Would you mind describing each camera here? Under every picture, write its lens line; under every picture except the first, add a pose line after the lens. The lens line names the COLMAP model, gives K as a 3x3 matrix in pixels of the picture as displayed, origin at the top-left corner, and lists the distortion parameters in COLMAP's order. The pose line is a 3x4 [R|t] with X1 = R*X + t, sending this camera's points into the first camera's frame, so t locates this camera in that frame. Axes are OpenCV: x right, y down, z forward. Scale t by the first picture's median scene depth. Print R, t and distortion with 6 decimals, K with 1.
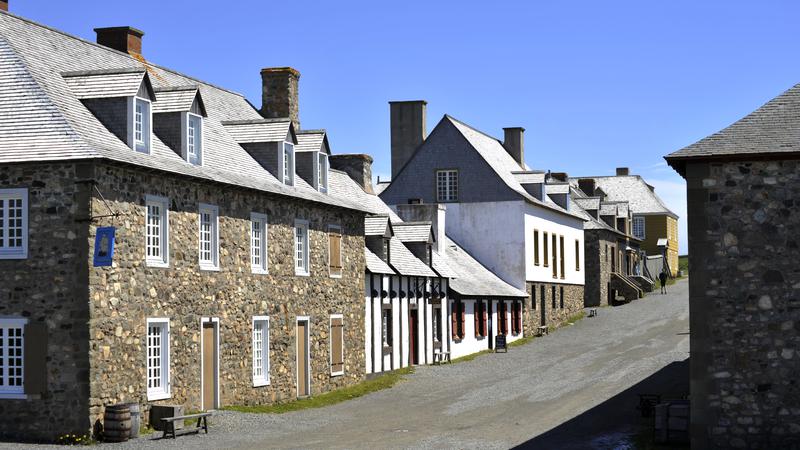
lens RADIAL K [[1607.2, 0, 400.0], [0, 1607.2, 225.0], [0, 0, 1]] dist [0.011239, 0.153878]
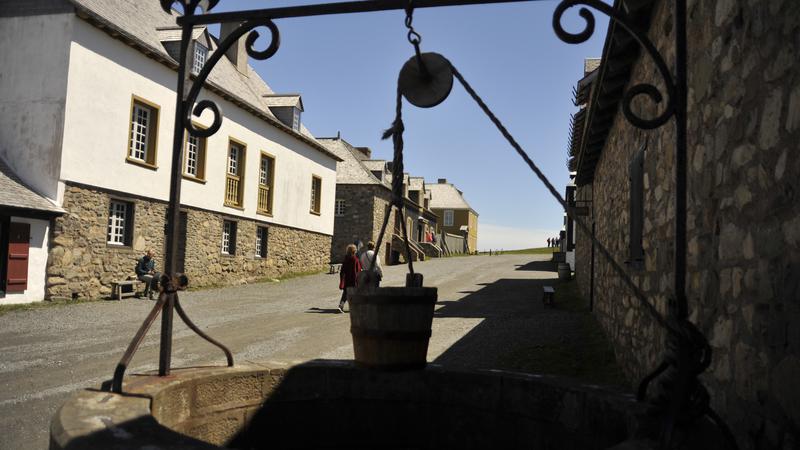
lens RADIAL K [[683.2, 0, 400.5], [0, 683.2, 196.1], [0, 0, 1]] dist [-0.008157, -0.001317]
pose [[0.998160, 0.051294, 0.032335, 0.416469], [-0.049109, 0.996671, -0.065079, 0.115967], [-0.035566, 0.063371, 0.997356, 1.952238]]
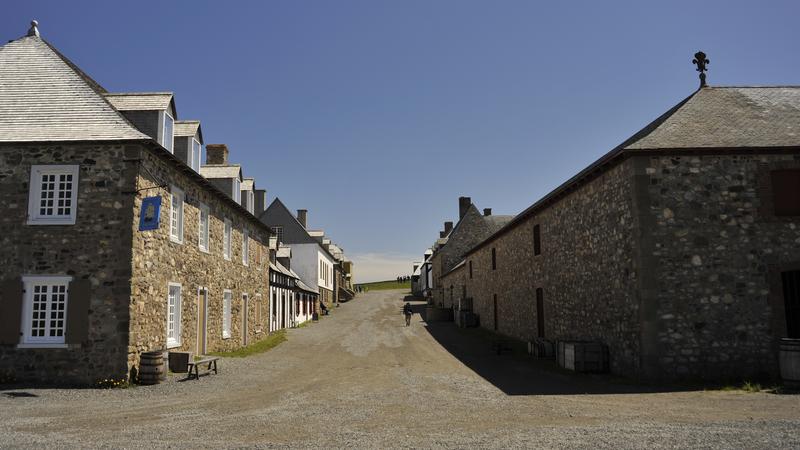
lens RADIAL K [[683.2, 0, 400.5], [0, 683.2, 196.1], [0, 0, 1]] dist [-0.008157, -0.001317]
pose [[0.959079, 0.041998, 0.280006, -0.145064], [-0.009658, 0.993215, -0.115893, 0.055026], [-0.282973, 0.108446, 0.952977, 0.463188]]
